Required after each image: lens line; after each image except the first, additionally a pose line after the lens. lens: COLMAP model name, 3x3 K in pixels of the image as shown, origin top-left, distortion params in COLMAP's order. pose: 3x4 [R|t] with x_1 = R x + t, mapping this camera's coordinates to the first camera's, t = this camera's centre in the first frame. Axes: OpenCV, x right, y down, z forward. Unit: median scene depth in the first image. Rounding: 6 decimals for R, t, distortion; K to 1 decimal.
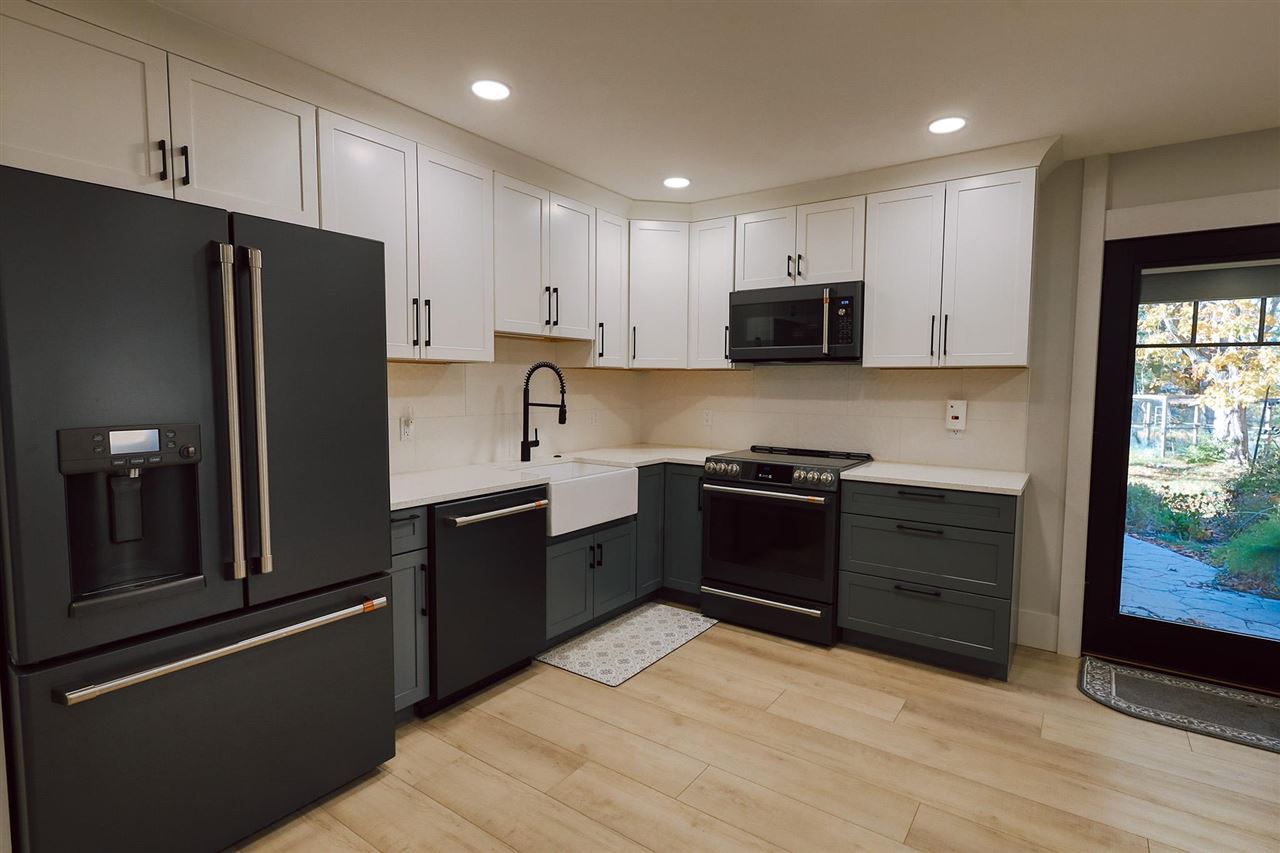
lens RADIAL K [[645.1, 0, 639.4], [0, 645.1, 407.0], [0, 0, 1]] dist [0.017419, 0.000724]
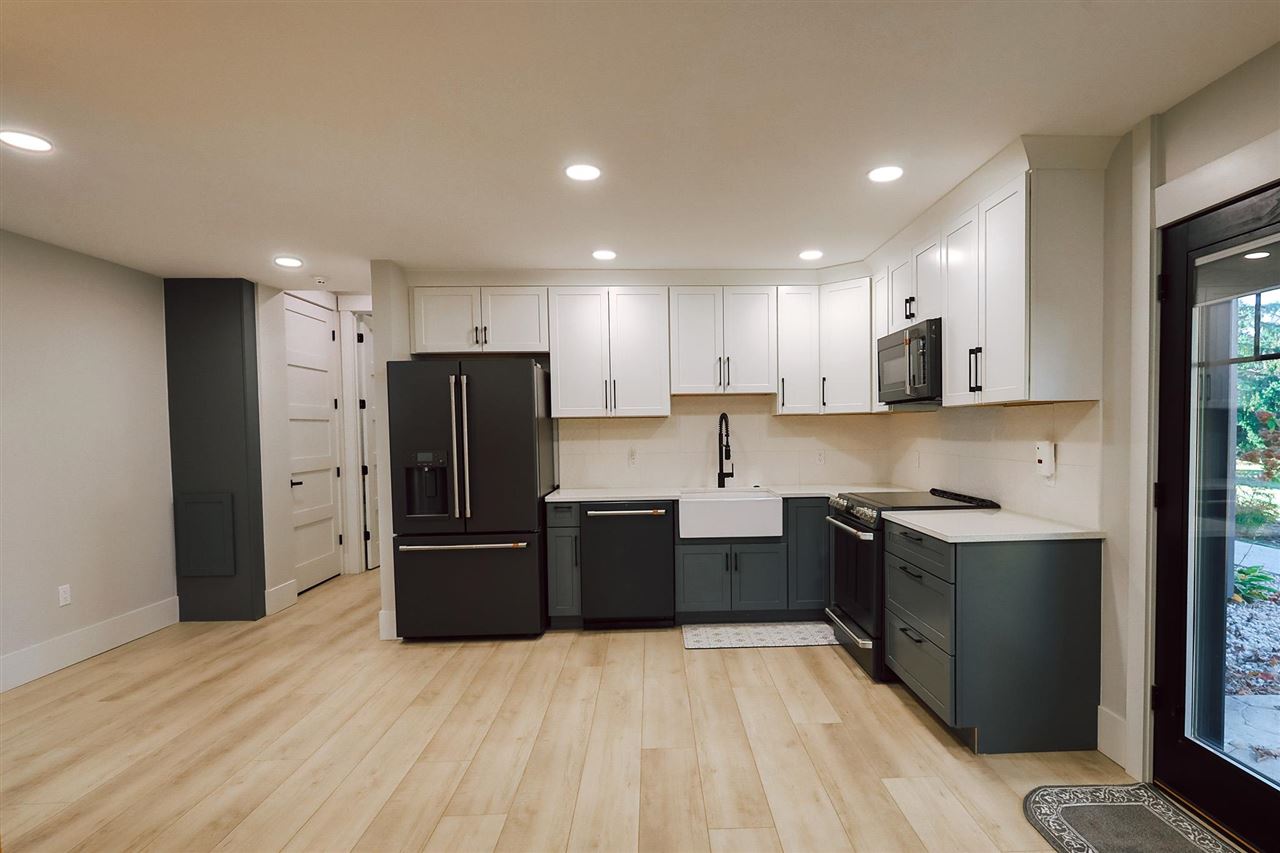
lens RADIAL K [[636.8, 0, 640.0], [0, 636.8, 426.5], [0, 0, 1]] dist [0.004586, 0.000887]
pose [[0.604563, -0.021086, -0.796278, 0.921376], [-0.011773, 0.999304, -0.035401, 0.007350], [0.796470, 0.030777, 0.603894, 0.081433]]
